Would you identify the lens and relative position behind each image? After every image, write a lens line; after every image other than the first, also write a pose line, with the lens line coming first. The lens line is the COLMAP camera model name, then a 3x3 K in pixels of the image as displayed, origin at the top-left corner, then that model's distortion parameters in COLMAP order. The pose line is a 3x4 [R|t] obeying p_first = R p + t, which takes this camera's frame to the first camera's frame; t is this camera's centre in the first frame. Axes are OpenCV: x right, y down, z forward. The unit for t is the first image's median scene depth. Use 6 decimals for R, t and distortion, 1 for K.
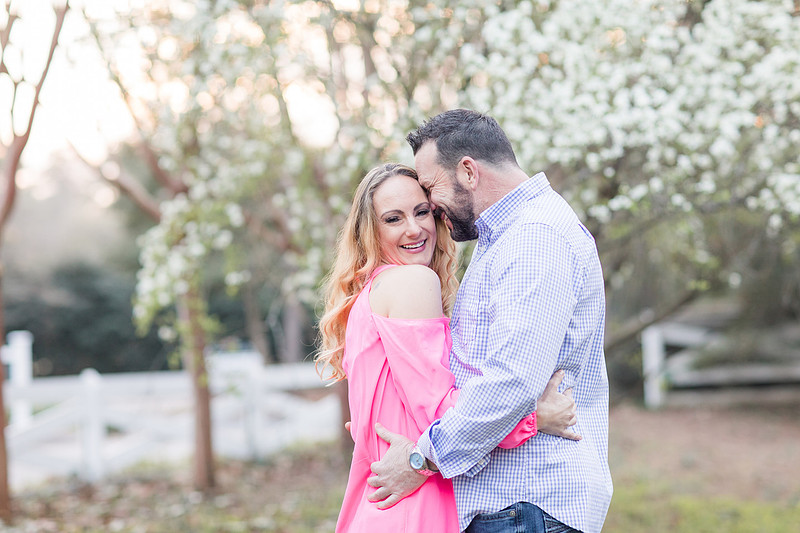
lens RADIAL K [[1900.4, 0, 403.5], [0, 1900.4, 262.0], [0, 0, 1]] dist [0.018838, 0.000000]
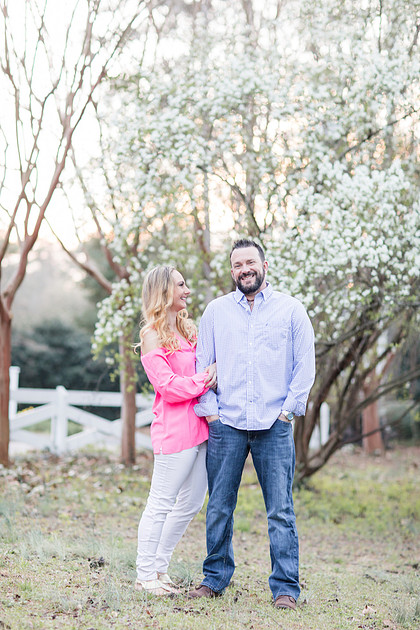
lens RADIAL K [[1496.6, 0, 212.6], [0, 1496.6, 316.7], [0, 0, 1]] dist [0.018838, 0.000000]
pose [[0.995783, 0.066344, -0.063361, 0.043918], [-0.067306, 0.997646, -0.013161, 0.009787], [0.062338, 0.017370, 0.997904, -0.289534]]
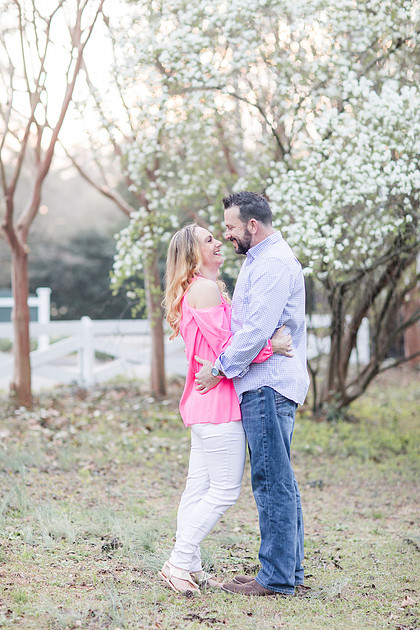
lens RADIAL K [[1496.6, 0, 211.3], [0, 1496.6, 318.1], [0, 0, 1]] dist [0.018838, 0.000000]
pose [[0.995503, 0.031387, -0.089376, 0.050567], [-0.026254, 0.997969, 0.058043, -0.015638], [0.091016, -0.055435, 0.994305, -0.217744]]
